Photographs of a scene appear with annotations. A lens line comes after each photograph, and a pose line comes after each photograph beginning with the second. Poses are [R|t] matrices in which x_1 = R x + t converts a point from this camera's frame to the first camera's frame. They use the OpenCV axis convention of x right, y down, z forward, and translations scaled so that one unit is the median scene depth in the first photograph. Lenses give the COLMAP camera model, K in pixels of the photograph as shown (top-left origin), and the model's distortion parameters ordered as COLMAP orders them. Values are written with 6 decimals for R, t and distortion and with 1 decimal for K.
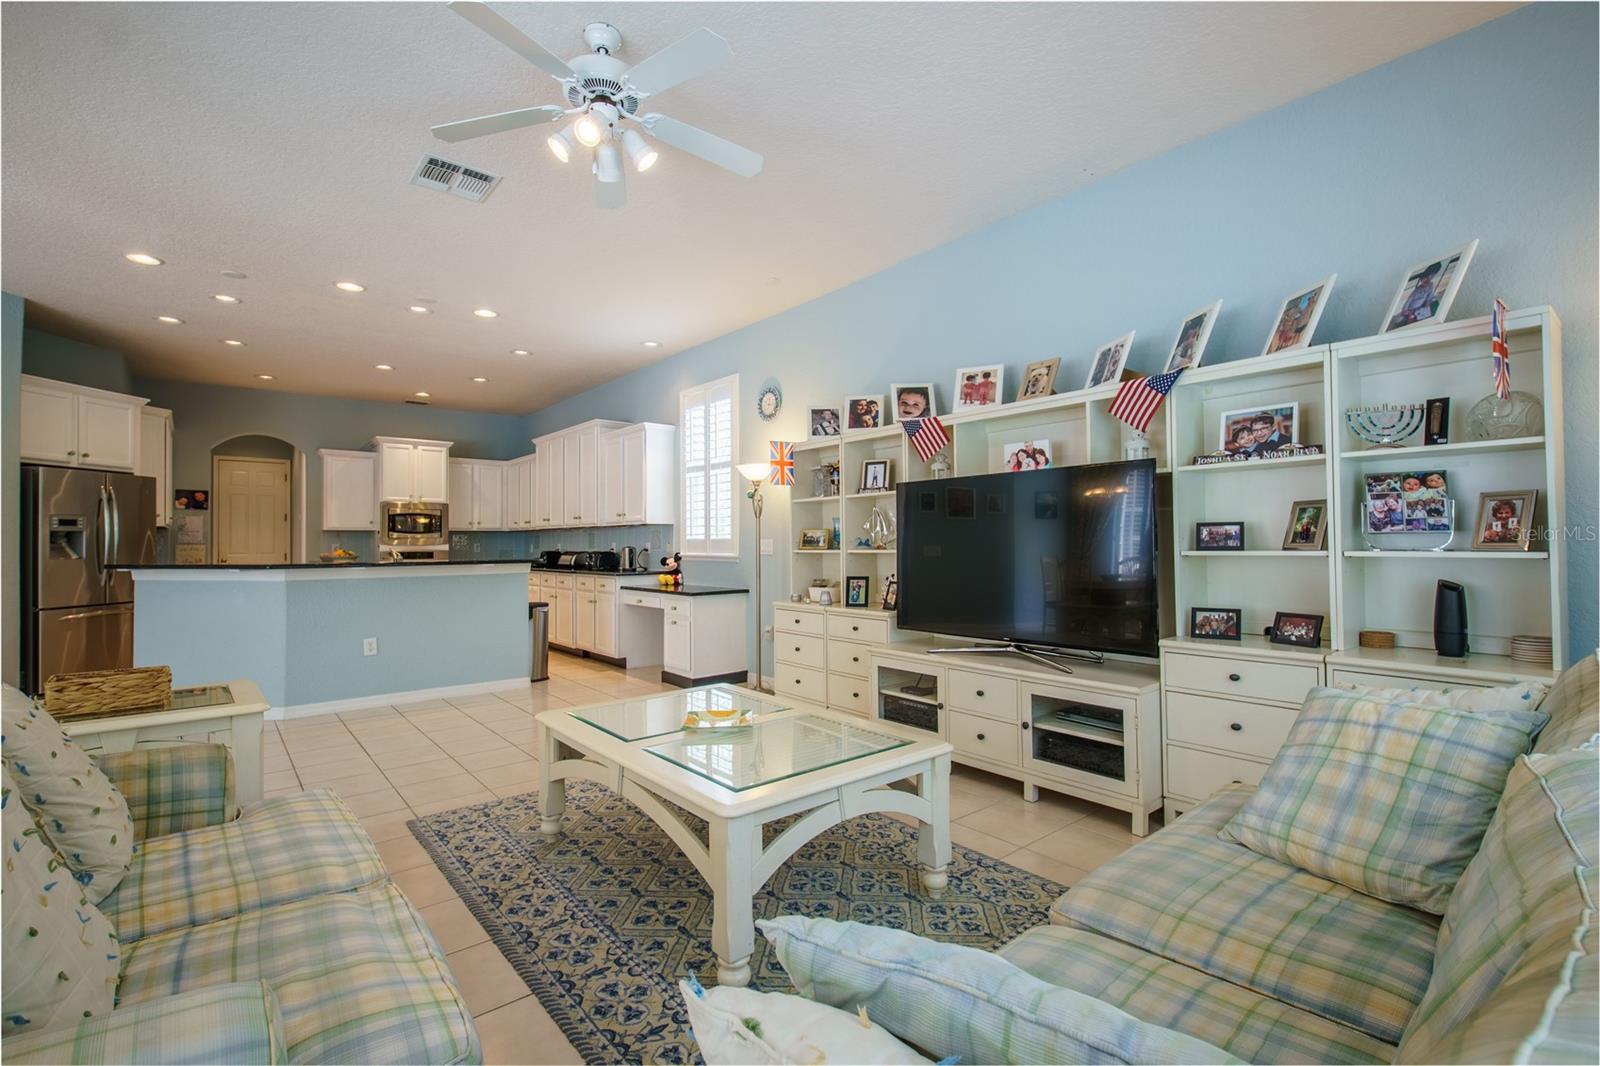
lens RADIAL K [[710.3, 0, 803.3], [0, 710.3, 534.3], [0, 0, 1]] dist [0.012148, -0.008017]
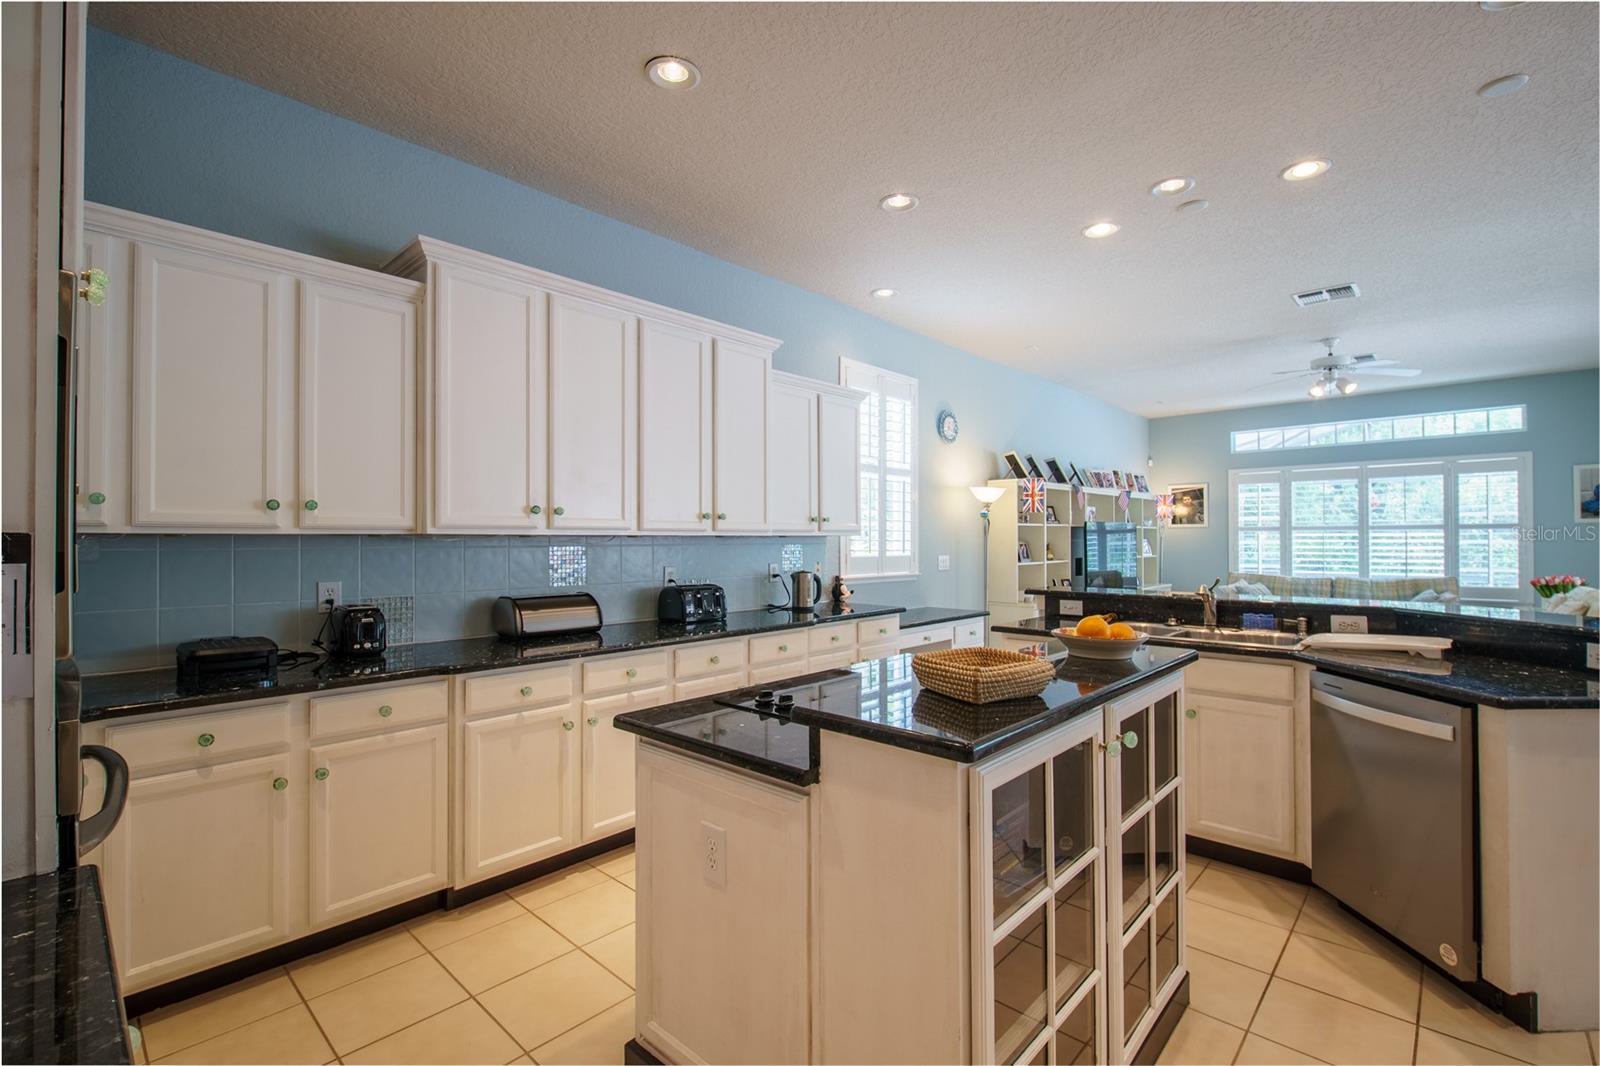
lens RADIAL K [[710.3, 0, 805.9], [0, 710.3, 538.8], [0, 0, 1]] dist [0.012148, -0.008017]
pose [[-0.123787, 0.008996, 0.992268, -1.675330], [-0.007361, 0.999923, -0.009983, -0.008674], [-0.992282, -0.008540, -0.123711, 2.102752]]
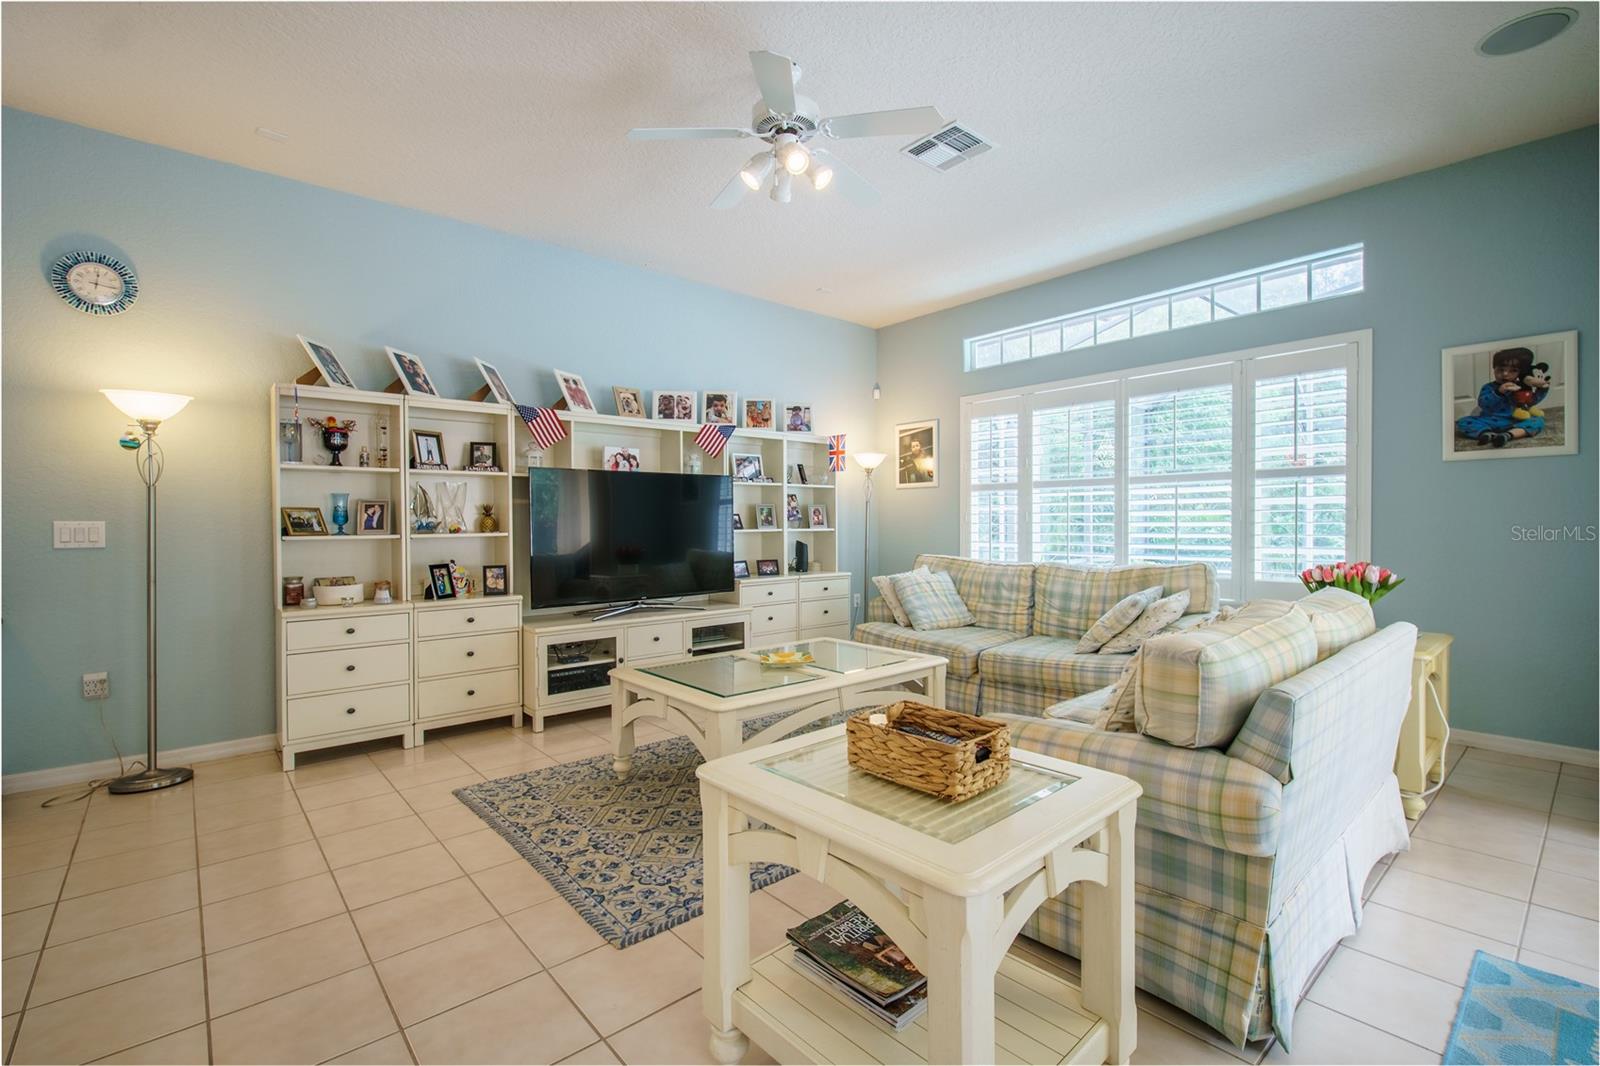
lens RADIAL K [[710.3, 0, 805.2], [0, 710.3, 533.6], [0, 0, 1]] dist [0.012148, -0.008017]
pose [[-0.021138, -0.007732, 0.999747, -0.992365], [-0.005959, 0.999953, 0.007608, 0.014552], [-0.999759, -0.005796, -0.021183, 0.694123]]
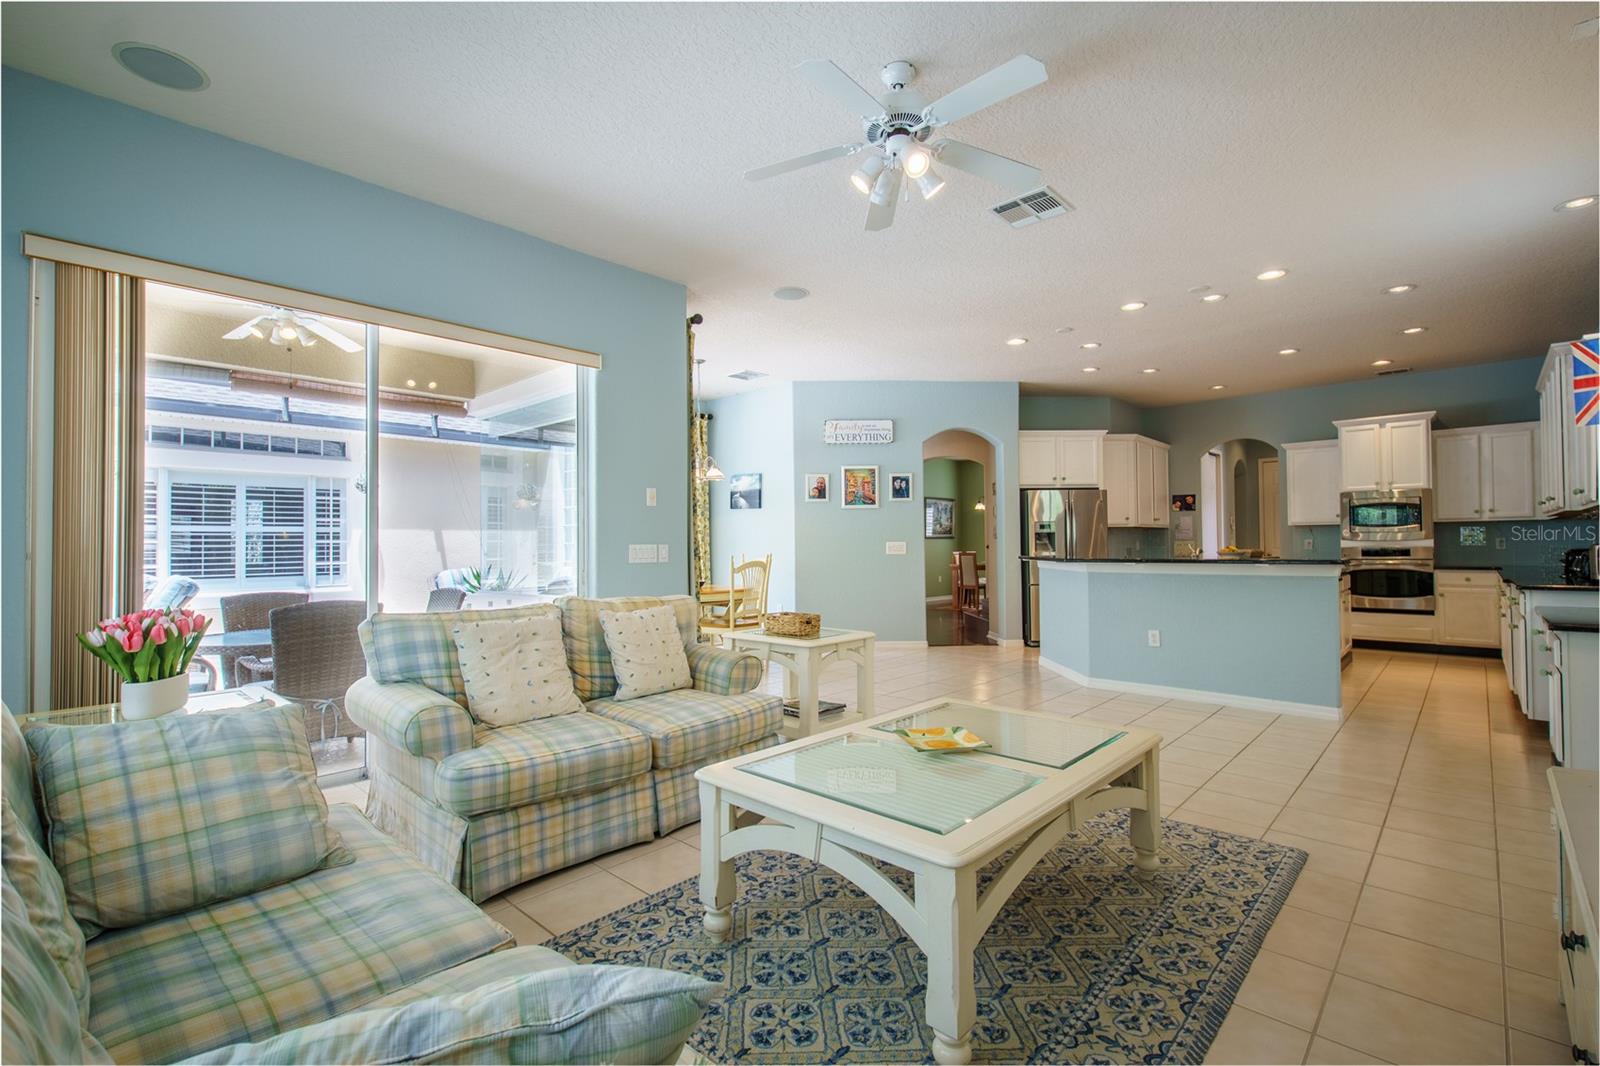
lens RADIAL K [[710.3, 0, 803.8], [0, 710.3, 531.8], [0, 0, 1]] dist [0.012148, -0.008017]
pose [[0.116380, -0.013453, -0.993114, 0.535133], [0.019437, 0.999748, -0.011266, 0.001814], [0.993015, -0.017992, 0.116612, 0.505925]]
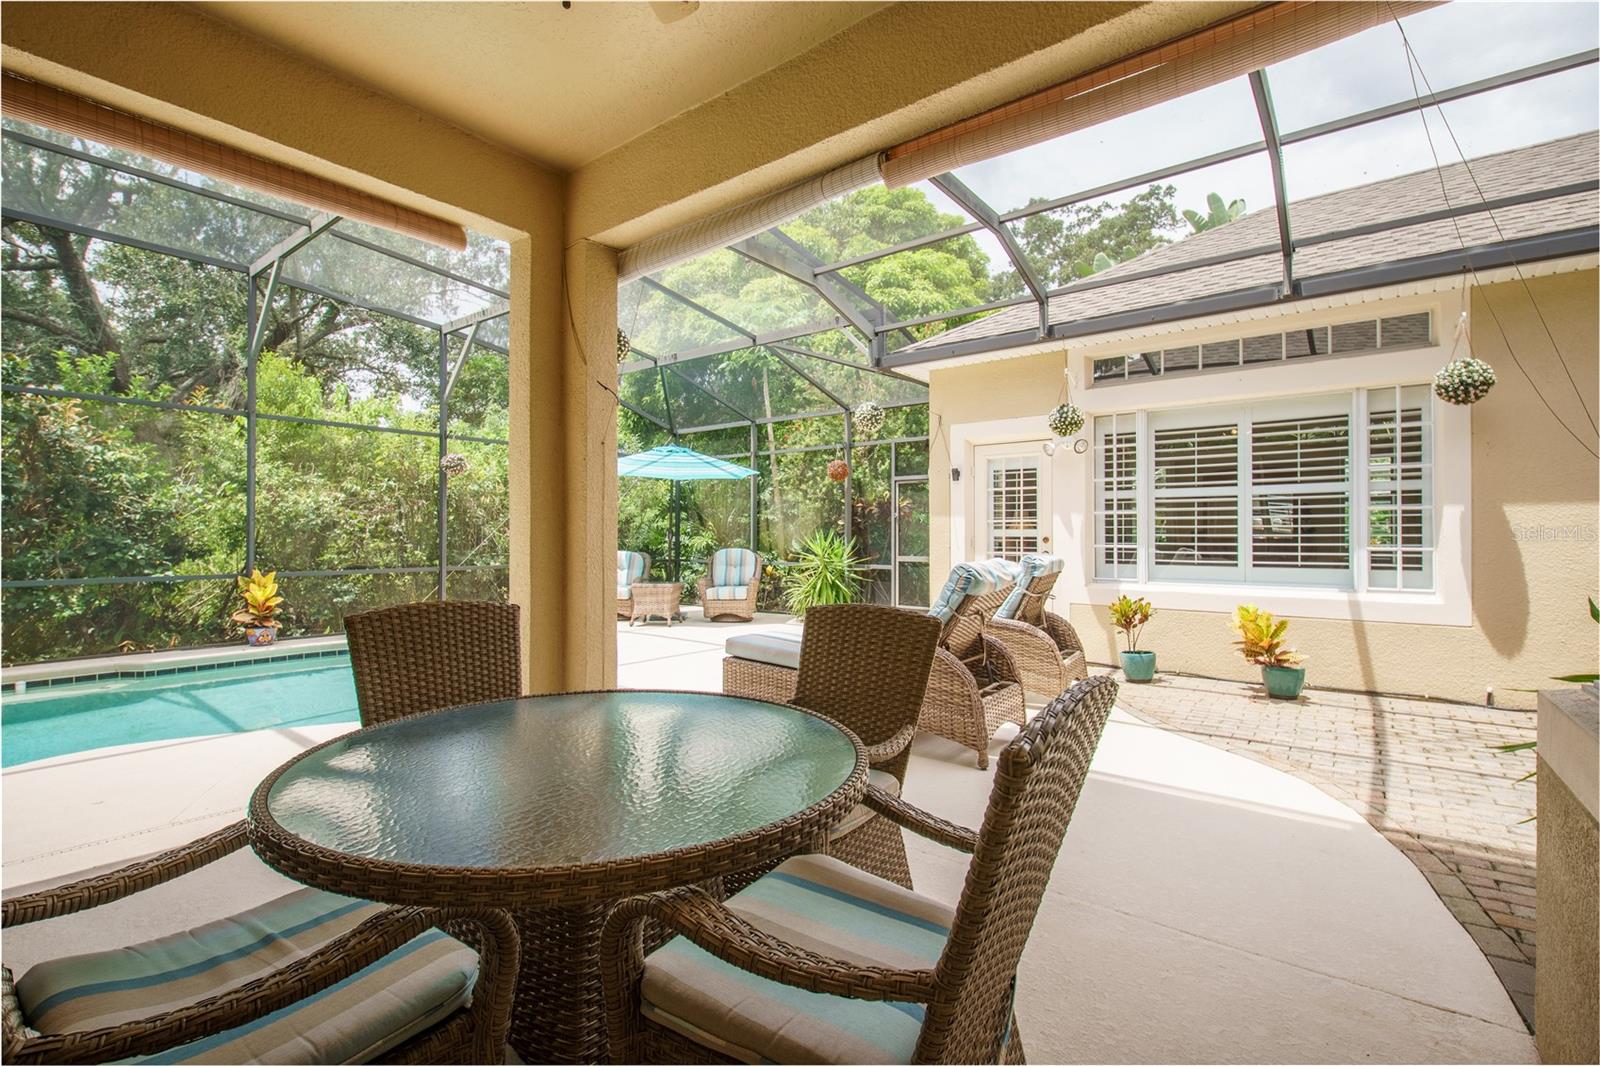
lens RADIAL K [[710.3, 0, 805.9], [0, 710.3, 534.4], [0, 0, 1]] dist [0.012148, -0.008017]
pose [[-0.976911, 0.006816, -0.213539, -0.913993], [0.009034, 0.999915, -0.009416, 0.030334], [0.213457, -0.011127, -0.976889, 0.177121]]
